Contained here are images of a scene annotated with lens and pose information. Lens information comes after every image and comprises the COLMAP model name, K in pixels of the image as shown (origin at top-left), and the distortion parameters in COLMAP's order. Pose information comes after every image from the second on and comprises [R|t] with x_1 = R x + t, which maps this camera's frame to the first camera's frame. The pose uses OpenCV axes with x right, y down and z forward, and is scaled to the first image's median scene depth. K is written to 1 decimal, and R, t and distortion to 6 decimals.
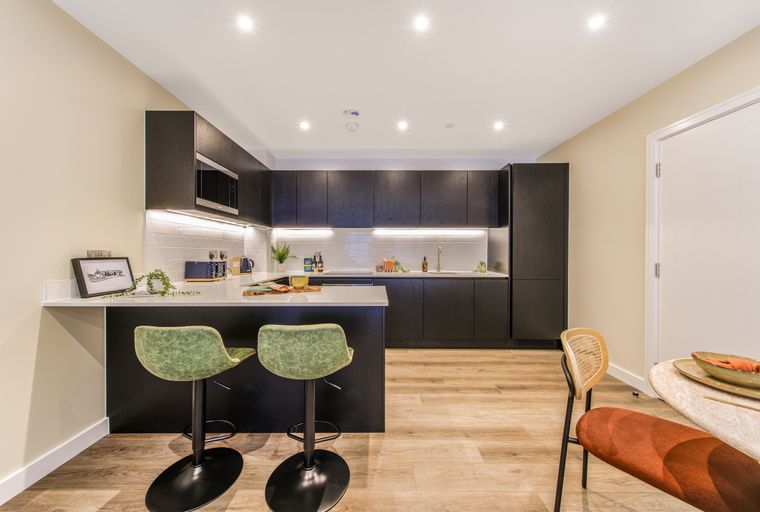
lens RADIAL K [[274.6, 0, 377.5], [0, 274.6, 254.7], [0, 0, 1]] dist [0.006343, -0.001528]
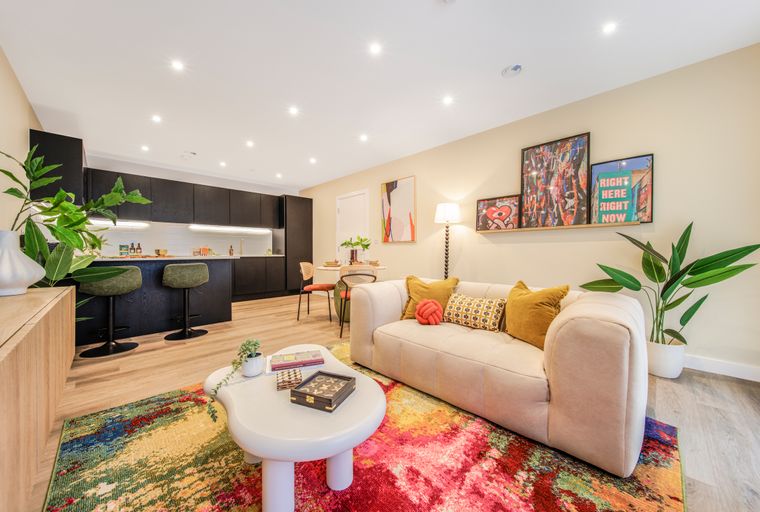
lens RADIAL K [[274.6, 0, 377.1], [0, 274.6, 256.0], [0, 0, 1]] dist [0.006343, -0.001528]
pose [[0.716641, -0.012386, 0.697332, -0.544242], [0.006839, 0.999919, 0.010732, 0.097825], [-0.697408, -0.002922, 0.716668, -1.126263]]
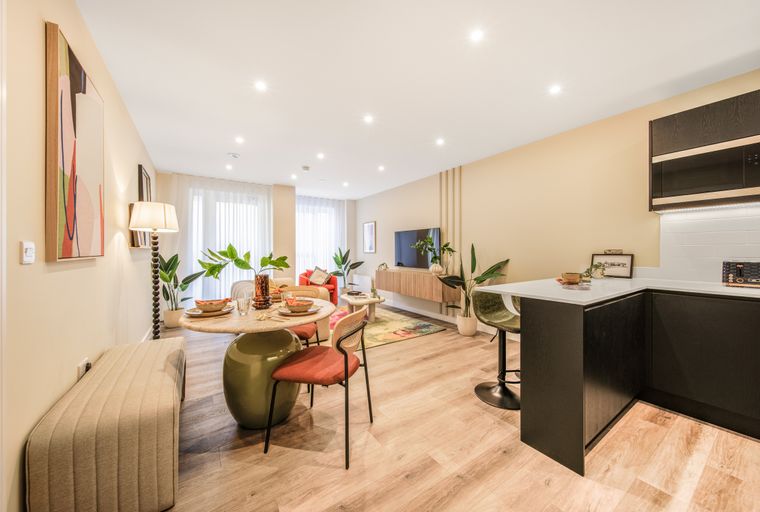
lens RADIAL K [[274.6, 0, 373.0], [0, 274.6, 250.7], [0, 0, 1]] dist [0.006343, -0.001528]
pose [[-0.842657, -0.001709, -0.538449, 0.825411], [-0.003730, 0.999990, 0.002662, -0.005924], [0.538438, 0.004252, -0.842654, 1.299433]]
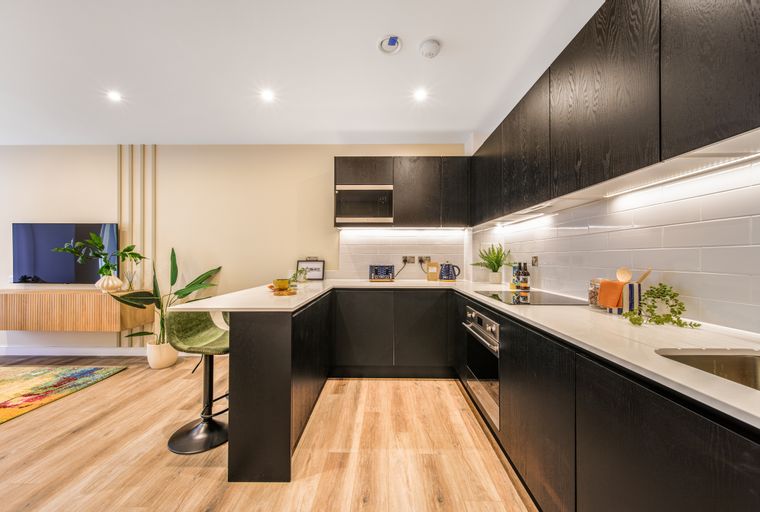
lens RADIAL K [[274.6, 0, 384.5], [0, 274.6, 257.5], [0, 0, 1]] dist [0.006343, -0.001528]
pose [[-0.018092, -0.003763, -0.999829, 0.703034], [-0.008689, 0.999956, -0.003606, -0.005504], [0.999799, 0.008622, -0.018124, 1.248951]]
